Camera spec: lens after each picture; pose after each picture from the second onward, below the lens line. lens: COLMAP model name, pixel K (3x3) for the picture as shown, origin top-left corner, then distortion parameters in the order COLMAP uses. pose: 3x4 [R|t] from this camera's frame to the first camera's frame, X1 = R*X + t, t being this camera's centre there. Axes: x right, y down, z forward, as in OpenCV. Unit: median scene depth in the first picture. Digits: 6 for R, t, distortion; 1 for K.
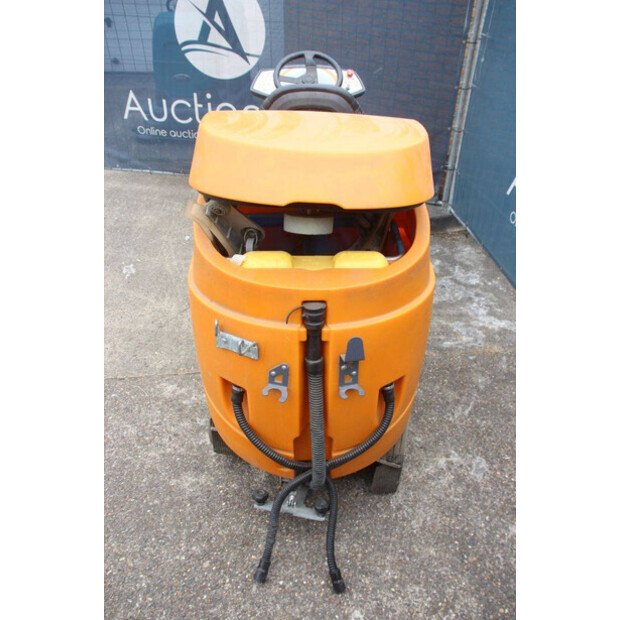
lens RADIAL K [[508.4, 0, 312.9], [0, 508.4, 309.6], [0, 0, 1]] dist [-0.176162, 0.148046]
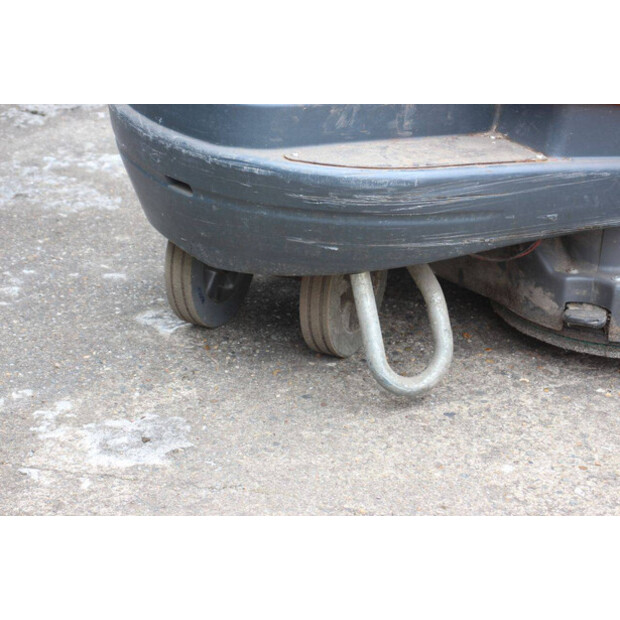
lens RADIAL K [[1450.5, 0, 306.2], [0, 1450.5, 313.0], [0, 0, 1]] dist [0.409645, 0.000000]
pose [[-0.435538, -0.387545, 0.812475, -1.184601], [0.505071, 0.641909, 0.576936, -0.852290], [-0.745124, 0.661635, -0.083839, 1.827443]]
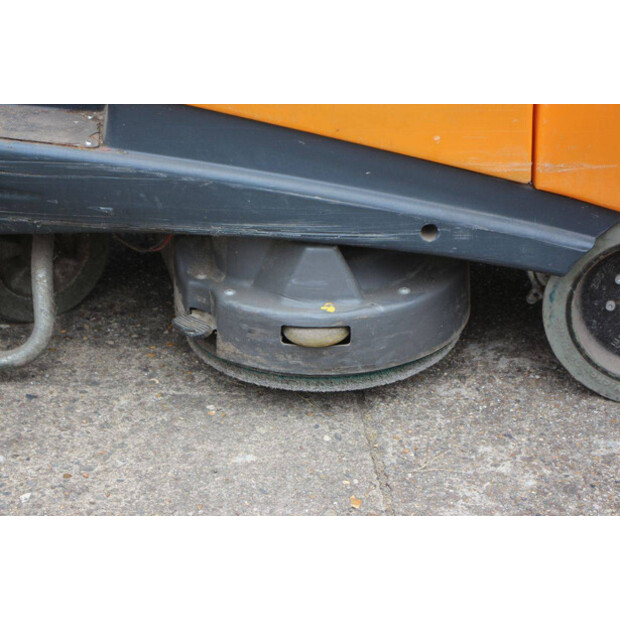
lens RADIAL K [[1450.5, 0, 310.3], [0, 1450.5, 308.3], [0, 0, 1]] dist [0.409645, 0.000000]
pose [[0.029706, -0.452952, 0.891040, -1.301744], [0.580631, 0.733432, 0.353476, -0.347981], [-0.813625, 0.506865, 0.284785, 1.097813]]
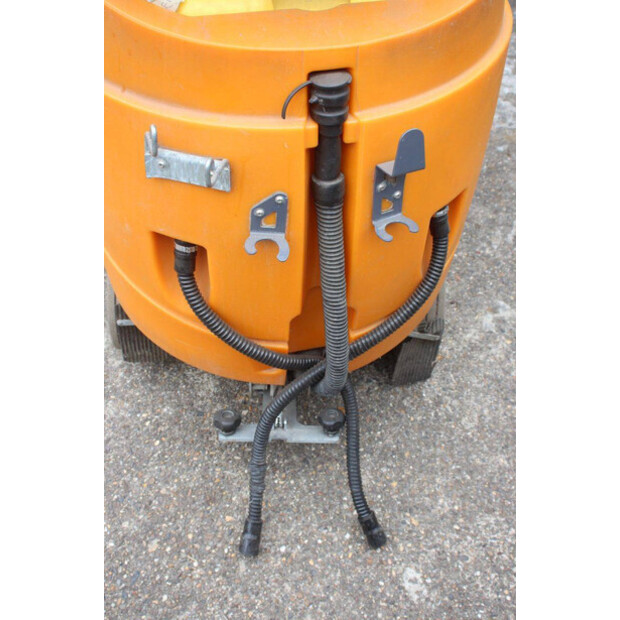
lens RADIAL K [[801.2, 0, 310.3], [0, 801.2, 310.2], [0, 0, 1]] dist [0.023703, 0.000000]
pose [[0.976806, -0.143620, 0.158817, -0.143998], [0.096764, 0.957723, 0.270930, -0.004234], [-0.191013, -0.249278, 0.949407, 0.096099]]
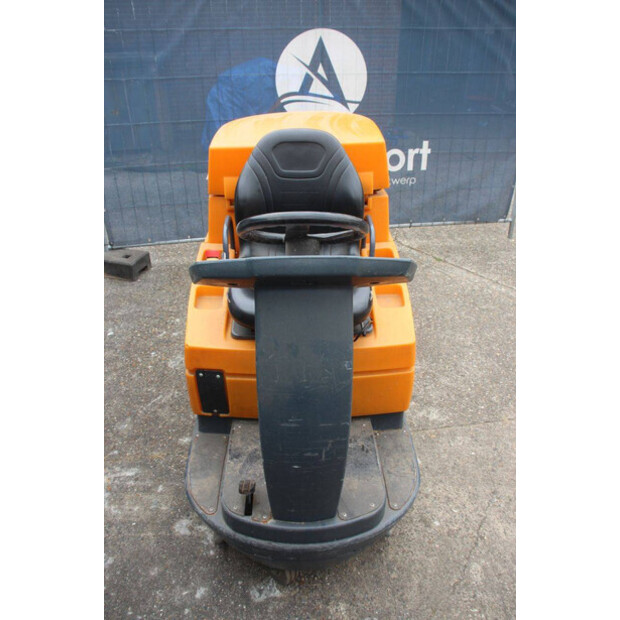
lens RADIAL K [[508.4, 0, 307.1], [0, 508.4, 308.3], [0, 0, 1]] dist [-0.176162, 0.148046]
pose [[-0.999827, -0.010952, -0.015053, -0.007121], [-0.018141, 0.391873, 0.919840, -1.220400], [-0.004175, 0.919954, -0.392004, 1.676242]]
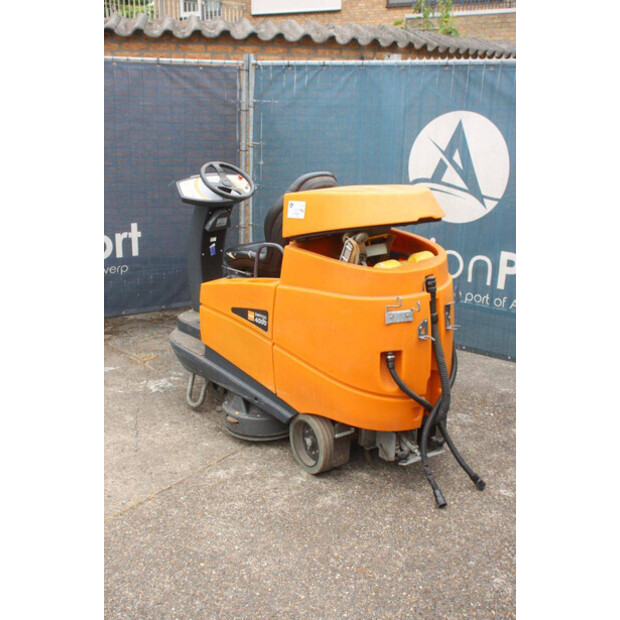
lens RADIAL K [[749.8, 0, 315.0], [0, 749.8, 314.2], [0, 0, 1]] dist [0.010412, 0.000000]
pose [[0.701243, -0.213475, 0.680211, -1.535730], [0.415320, 0.897818, -0.146394, 0.237034], [-0.579454, 0.385163, 0.718249, -0.421419]]
